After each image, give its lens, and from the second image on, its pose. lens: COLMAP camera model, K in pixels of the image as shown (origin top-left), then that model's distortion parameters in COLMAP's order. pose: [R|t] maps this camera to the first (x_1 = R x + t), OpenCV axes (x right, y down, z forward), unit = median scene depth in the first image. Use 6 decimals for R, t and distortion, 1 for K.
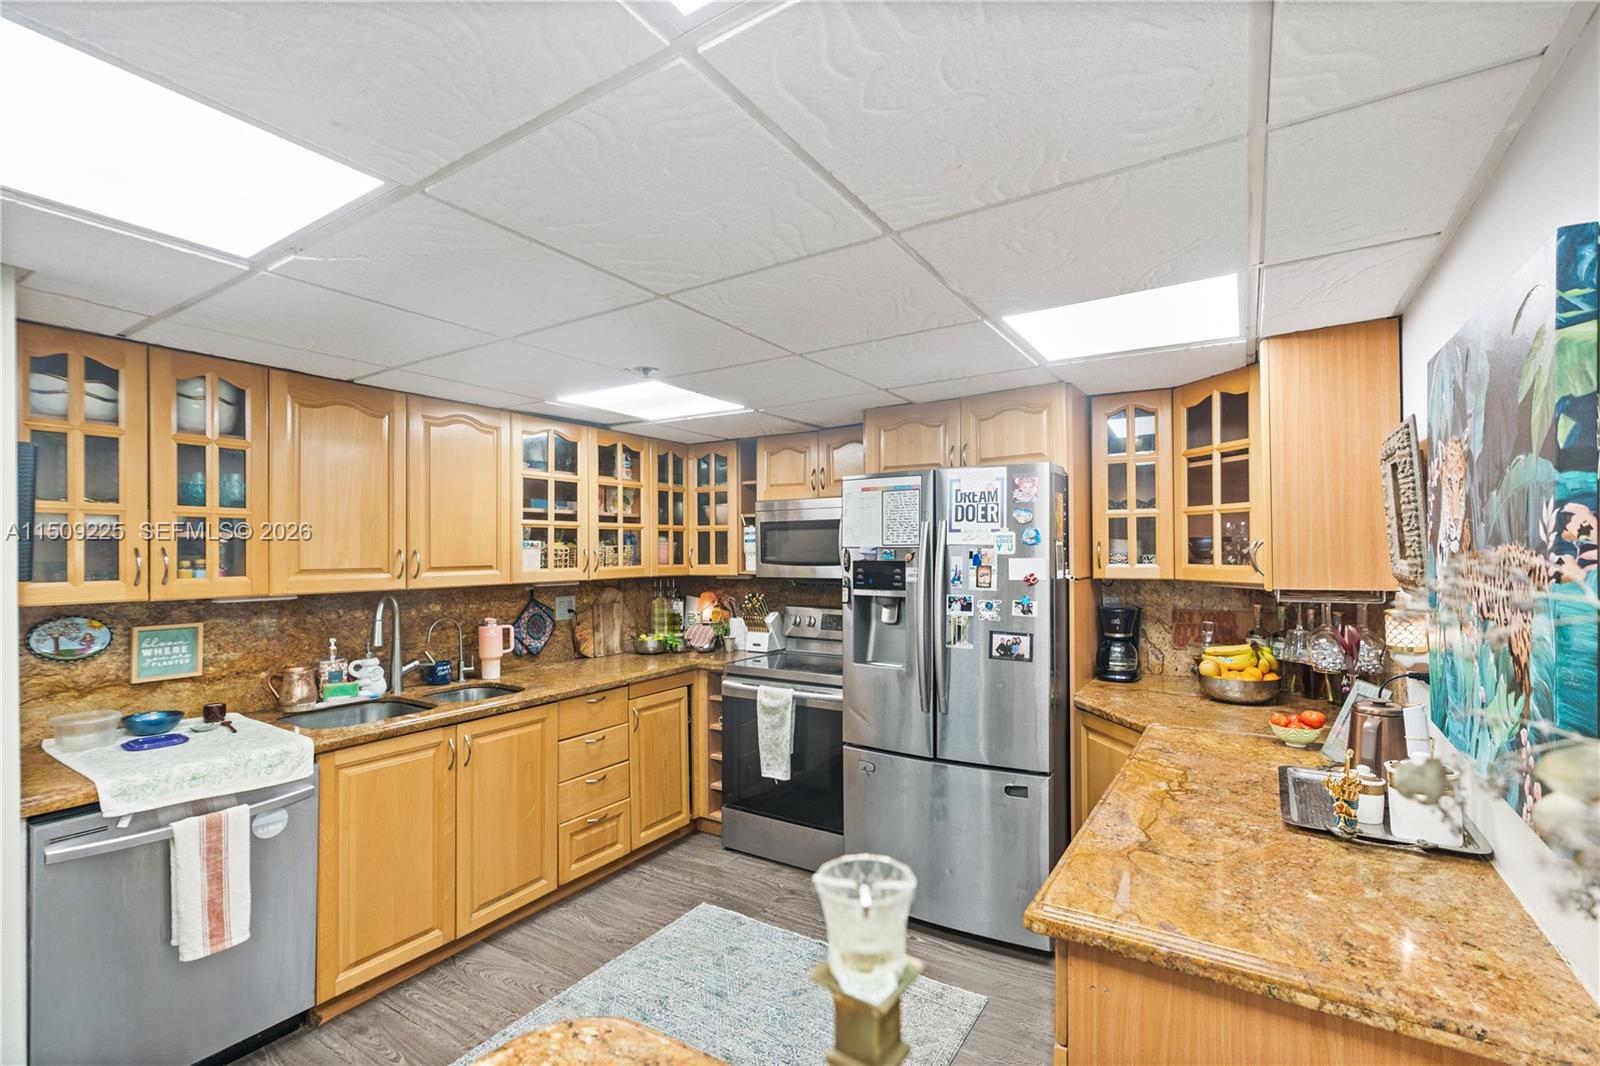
lens RADIAL K [[712.9, 0, 802.1], [0, 712.9, 540.6], [0, 0, 1]] dist [-0.020413, 0.009561]
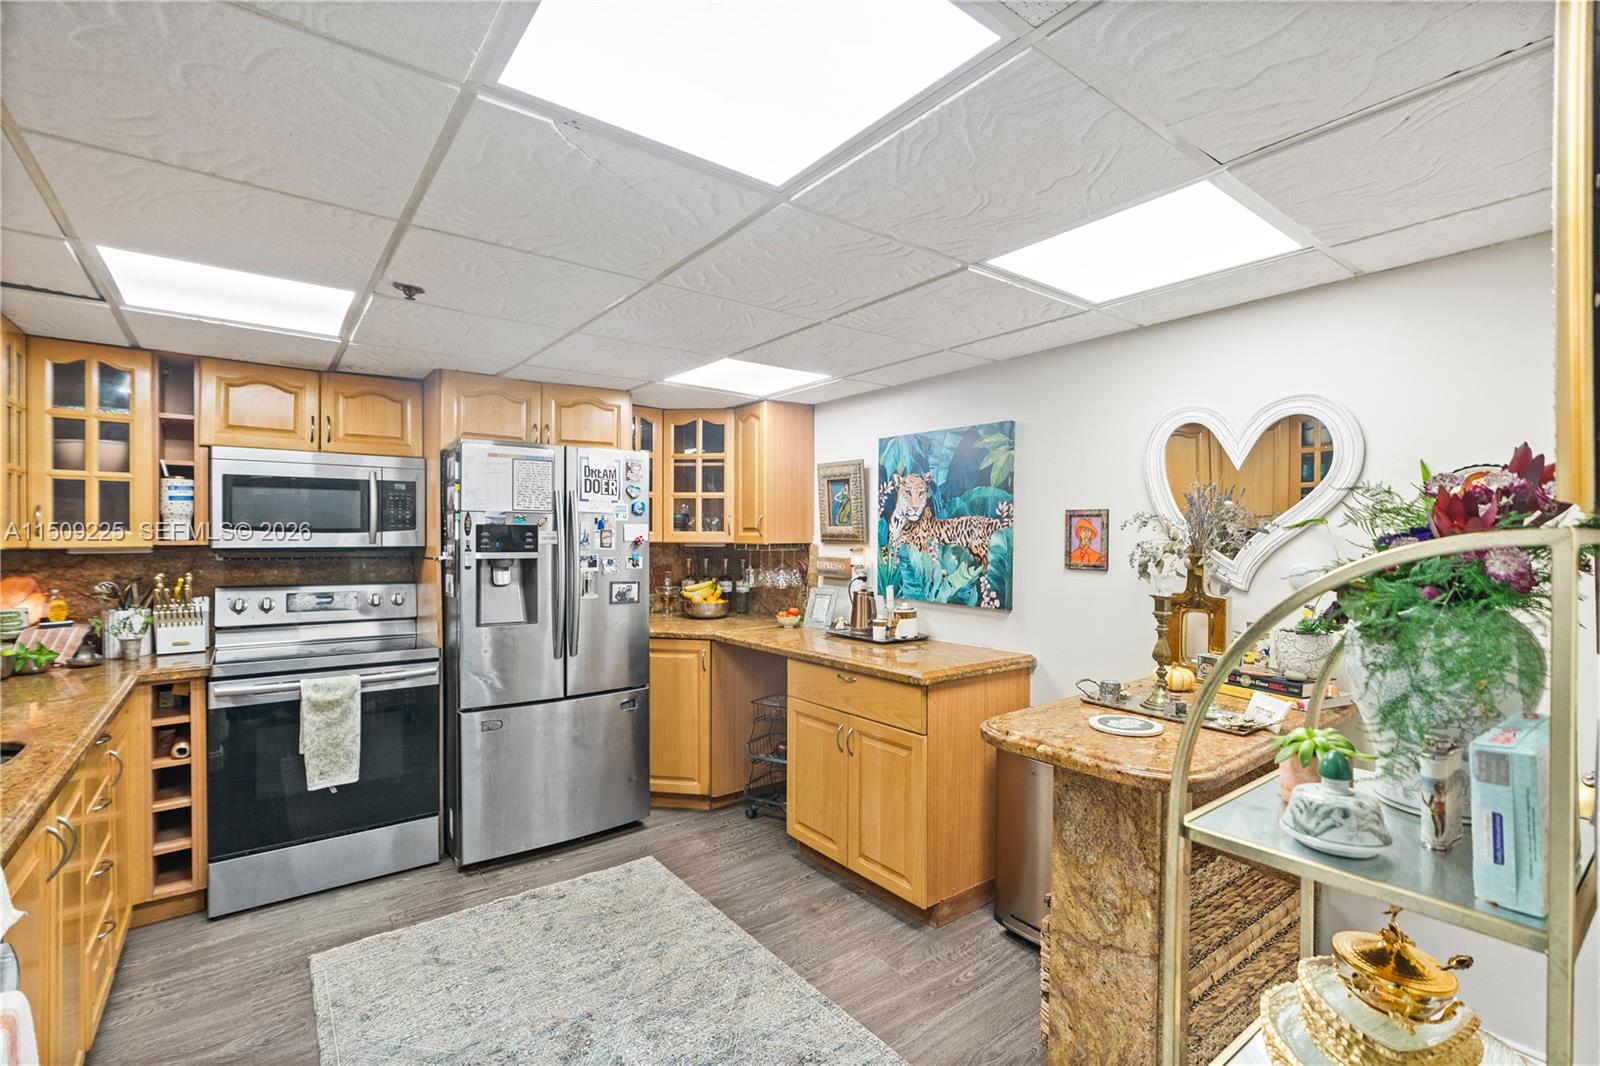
lens RADIAL K [[712.9, 0, 802.1], [0, 712.9, 540.6], [0, 0, 1]] dist [-0.020413, 0.009561]
pose [[0.336177, 0.001676, 0.941797, -0.744909], [-0.018266, 0.999822, 0.004741, 0.039422], [-0.941622, -0.018797, 0.336147, 0.247786]]
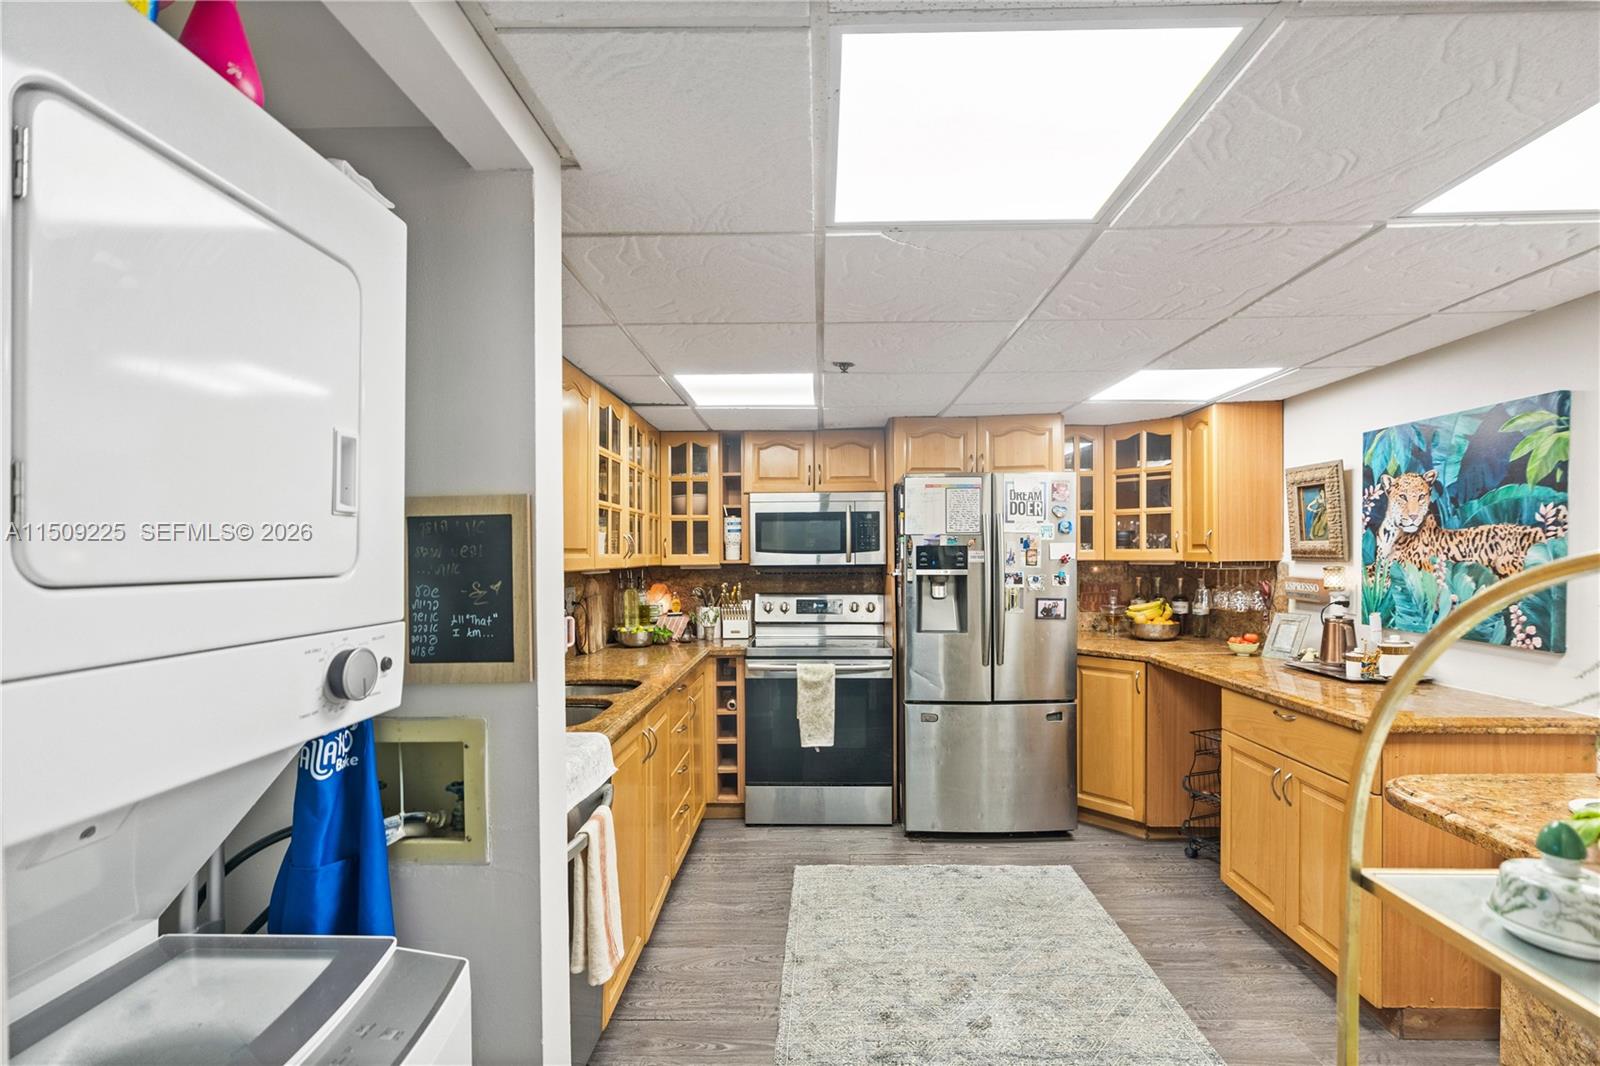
lens RADIAL K [[716.2, 0, 813.4], [0, 716.2, 564.5], [0, 0, 1]] dist [-0.008791, 0.004309]
pose [[0.850806, -0.005761, 0.525448, -0.730029], [-0.006611, 0.999743, 0.021666, 0.035867], [-0.525438, -0.021907, 0.850550, 0.084994]]
